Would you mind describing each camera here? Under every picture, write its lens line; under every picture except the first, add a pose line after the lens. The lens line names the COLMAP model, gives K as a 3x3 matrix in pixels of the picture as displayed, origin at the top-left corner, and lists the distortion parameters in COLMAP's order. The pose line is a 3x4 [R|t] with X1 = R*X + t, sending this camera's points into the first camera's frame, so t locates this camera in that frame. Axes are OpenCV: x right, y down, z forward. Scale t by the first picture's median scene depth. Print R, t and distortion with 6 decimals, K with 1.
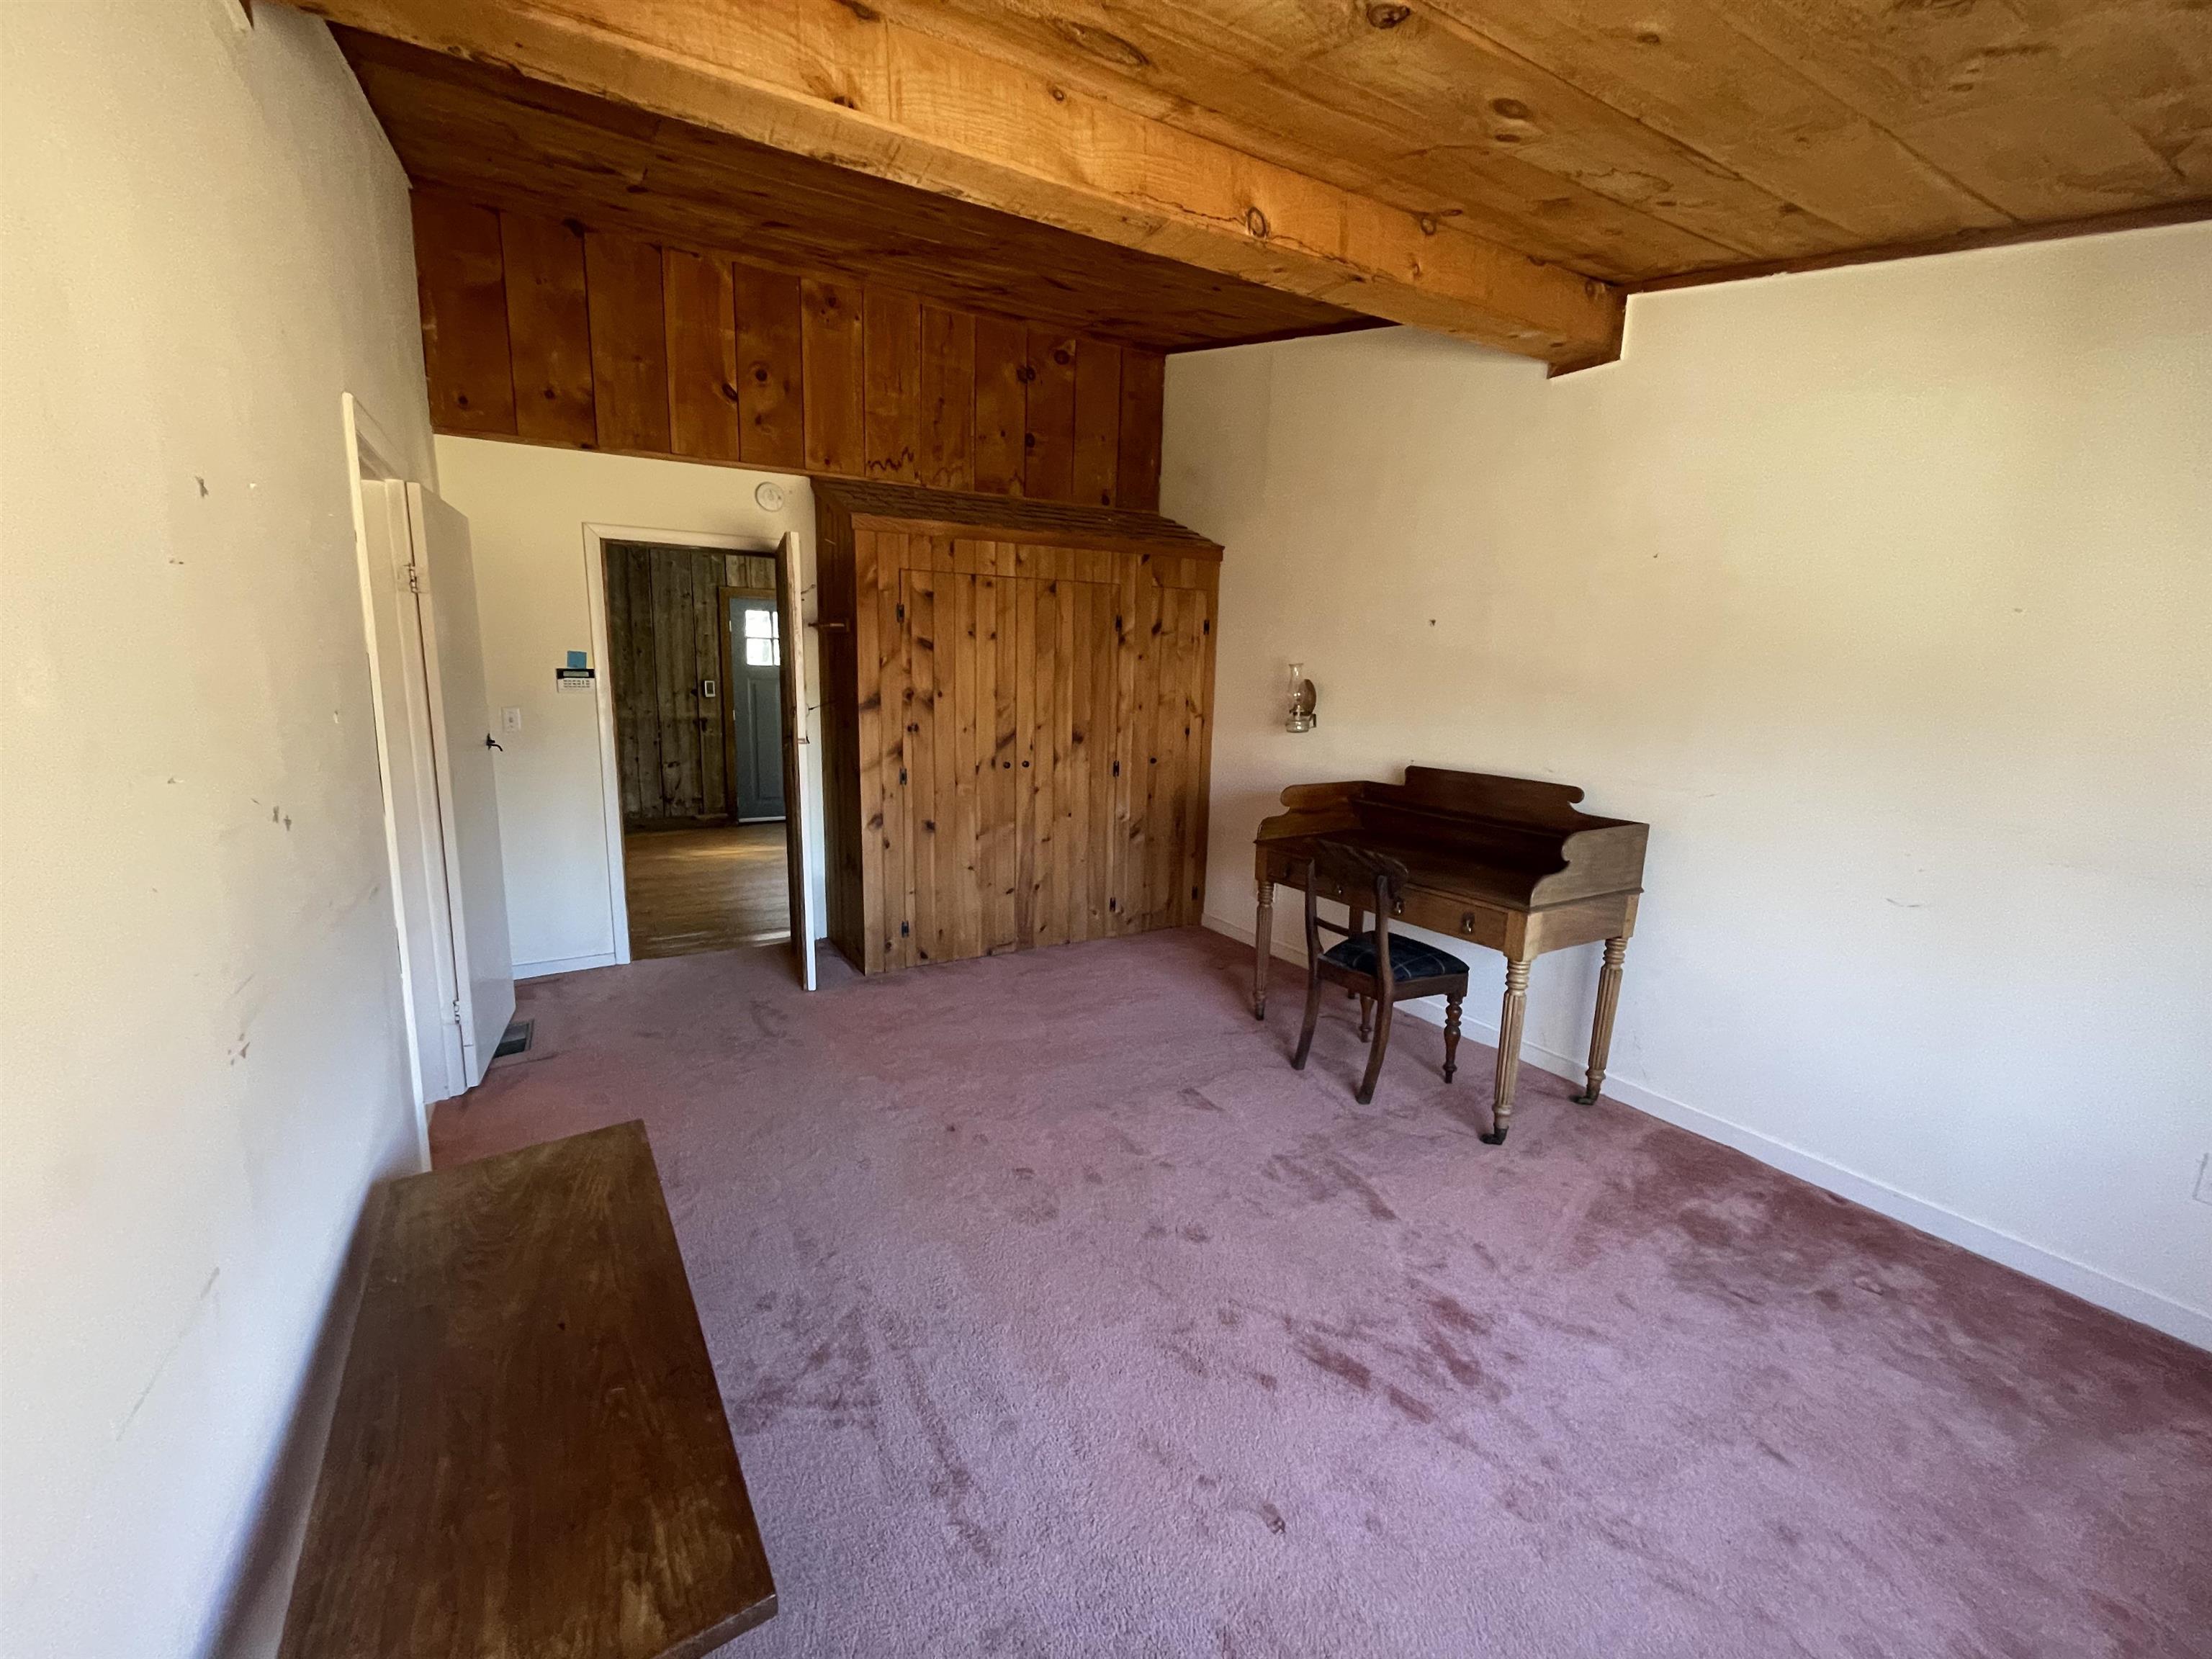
lens RADIAL K [[897.3, 0, 1103.3], [0, 897.3, 823.8], [0, 0, 1]] dist [-0.000354, -0.000012]
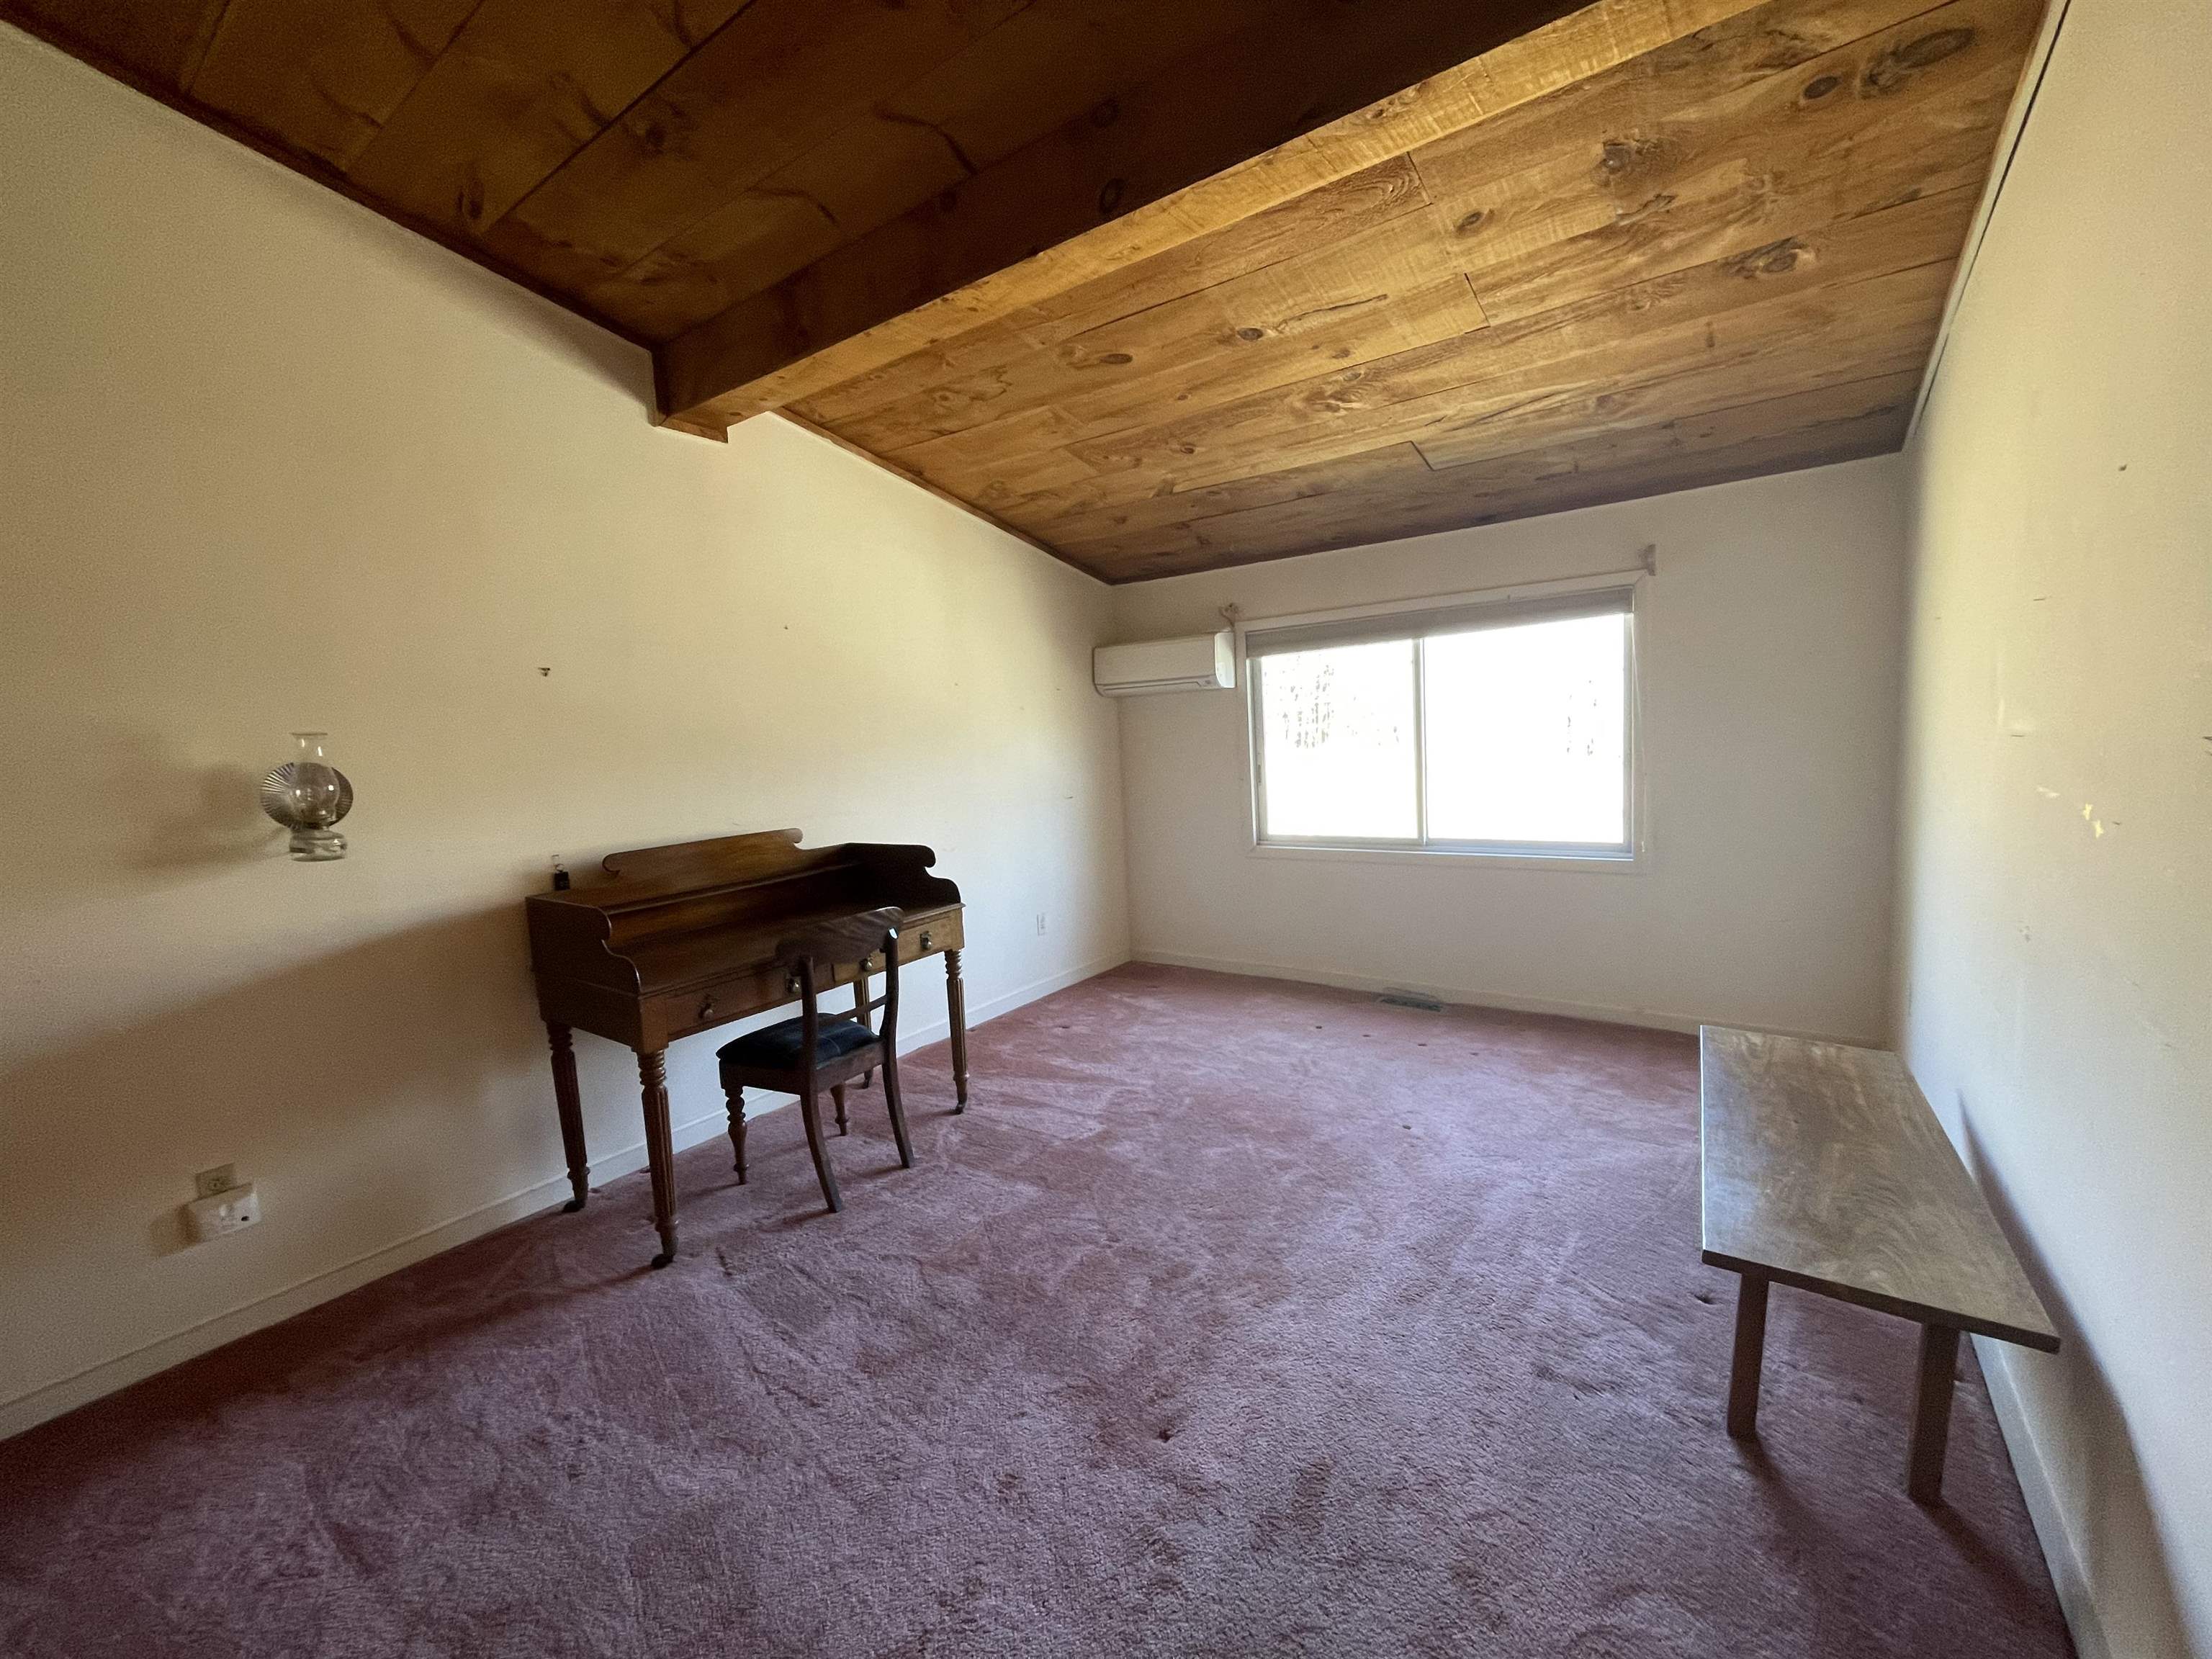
lens RADIAL K [[897.3, 0, 1103.0], [0, 897.3, 833.8], [0, 0, 1]] dist [-0.000354, -0.000012]
pose [[-0.414470, -0.113278, 0.902985, -0.821453], [0.188881, 0.959910, 0.207116, -0.253378], [-0.890246, 0.256400, -0.376458, 1.417632]]
